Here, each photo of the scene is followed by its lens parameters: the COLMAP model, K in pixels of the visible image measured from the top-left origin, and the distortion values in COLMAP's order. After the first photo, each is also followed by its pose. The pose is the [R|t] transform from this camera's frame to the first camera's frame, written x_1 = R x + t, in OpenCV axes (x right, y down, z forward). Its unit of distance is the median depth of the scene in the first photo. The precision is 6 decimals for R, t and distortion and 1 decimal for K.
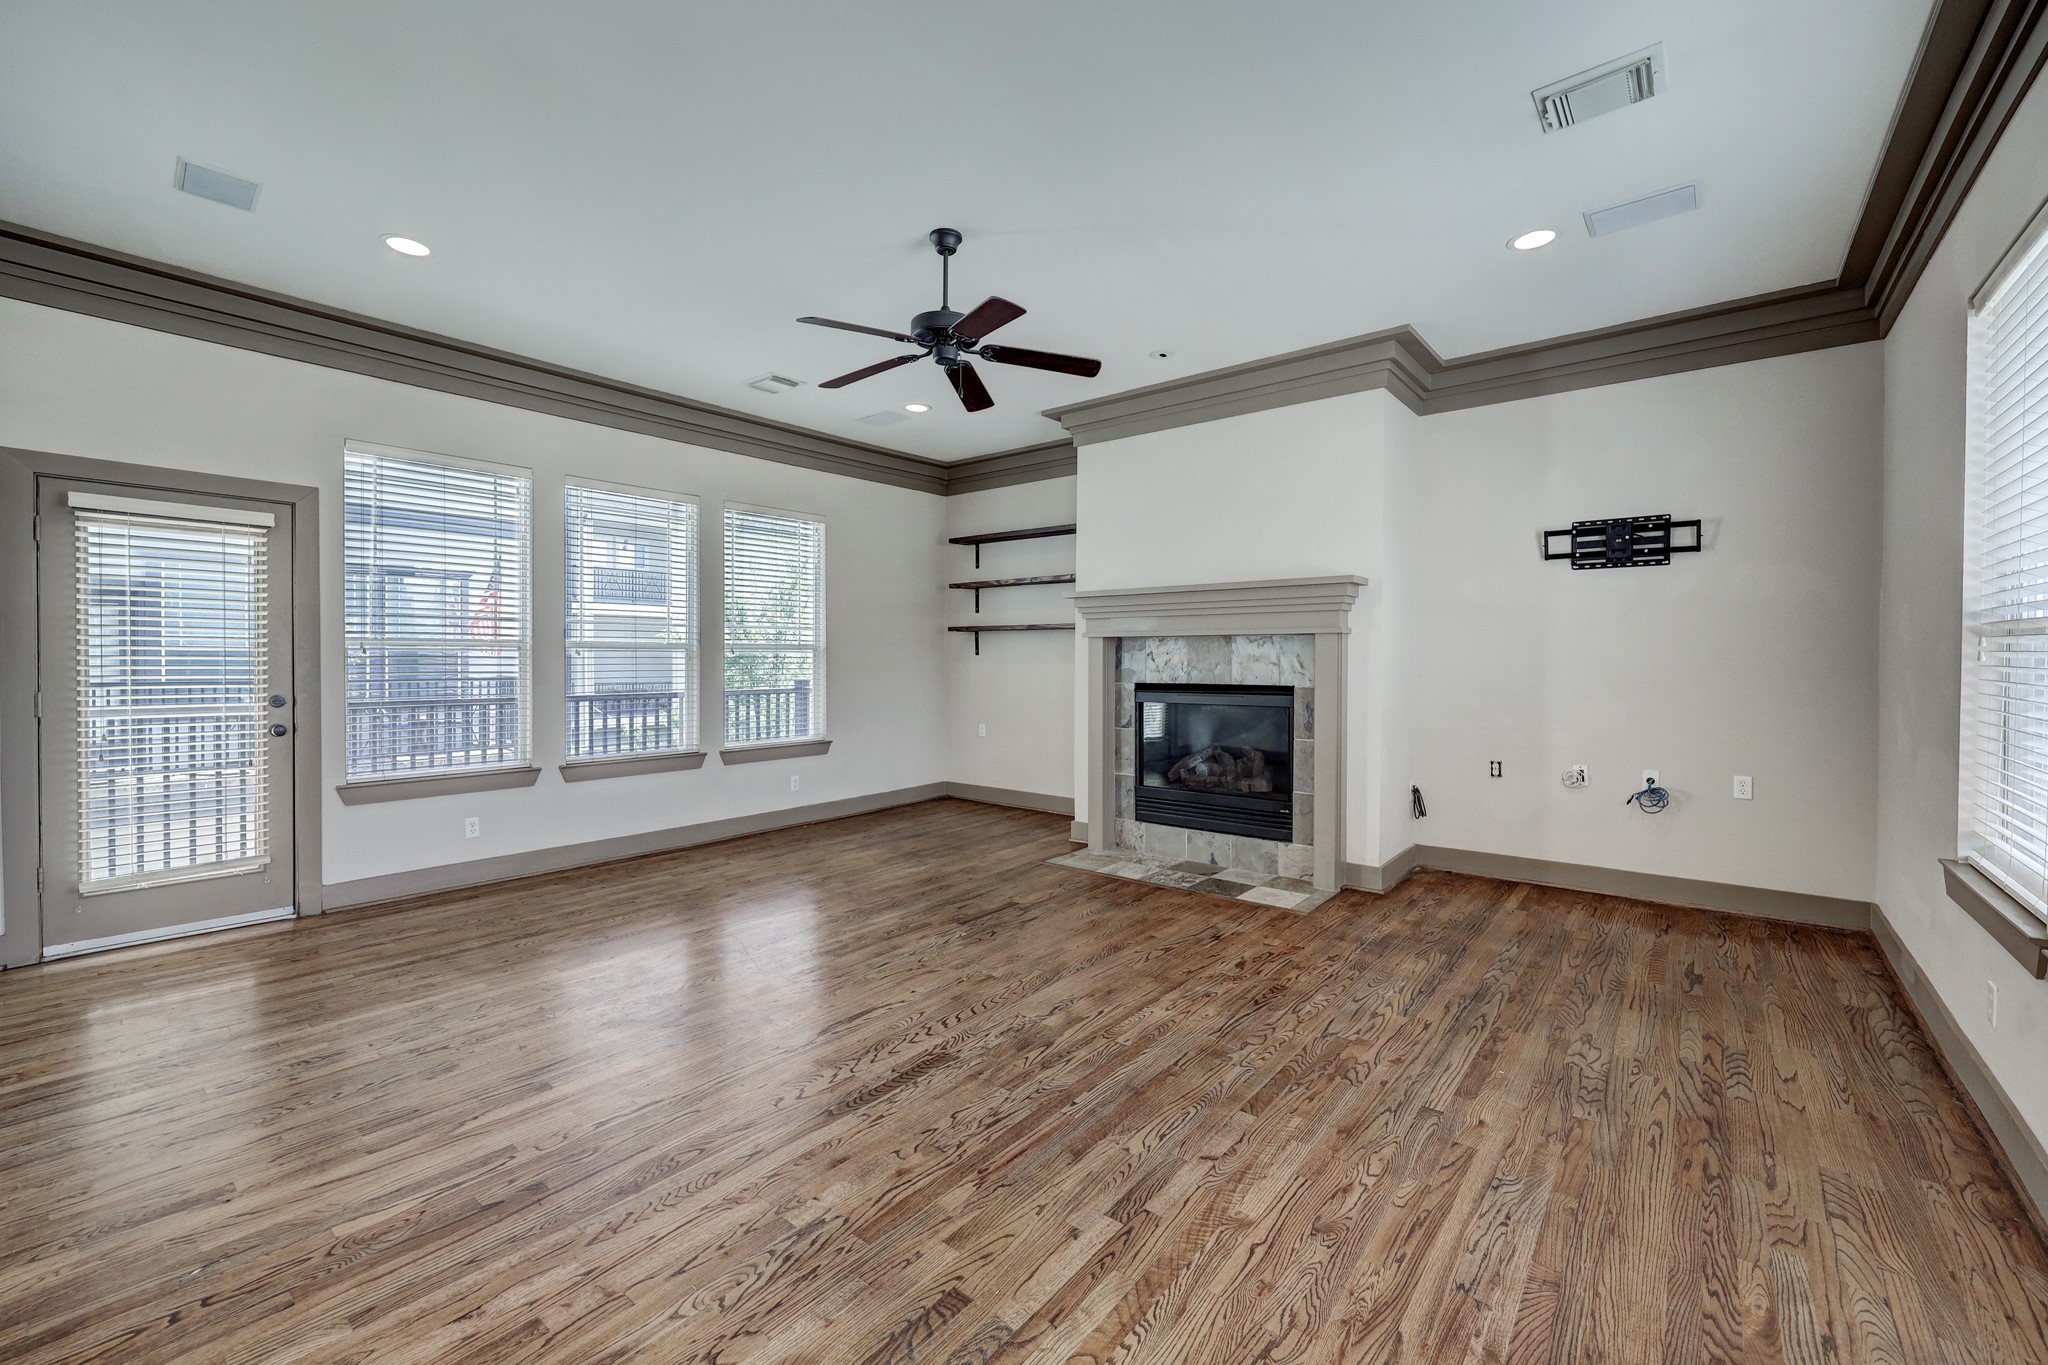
lens RADIAL K [[832.1, 0, 1022.6], [0, 832.1, 640.4], [0, 0, 1]] dist [0.000057, 0.000343]
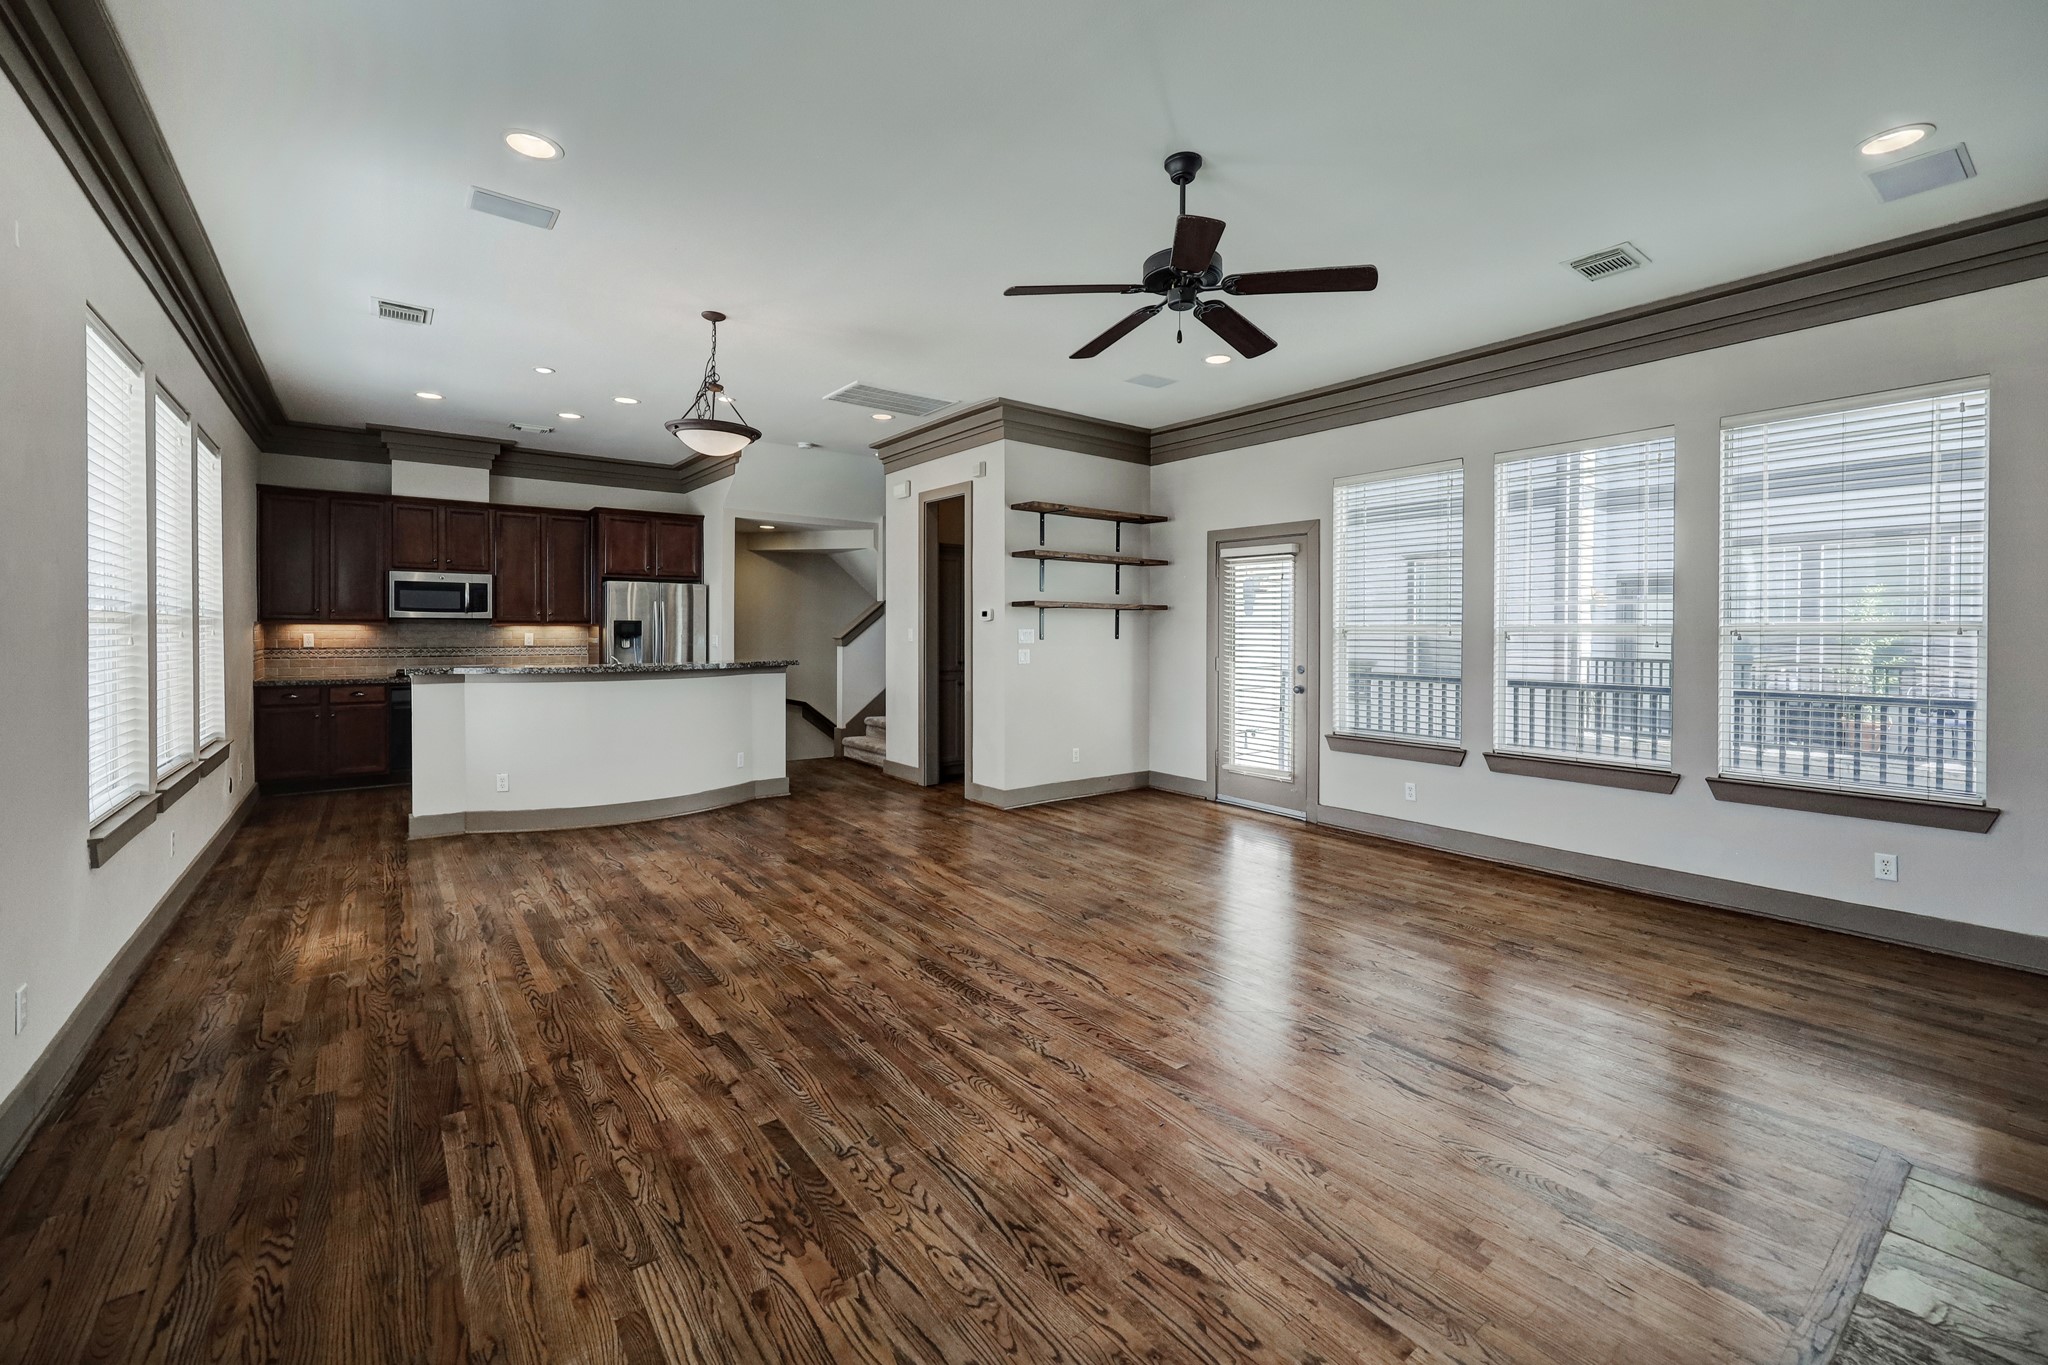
lens RADIAL K [[832.1, 0, 1022.6], [0, 832.1, 640.4], [0, 0, 1]] dist [0.000057, 0.000343]
pose [[-0.224960, 0.010741, -0.974309, 0.967830], [0.019072, 0.999796, 0.006619, 0.003495], [0.974181, -0.017093, -0.225119, 1.281870]]
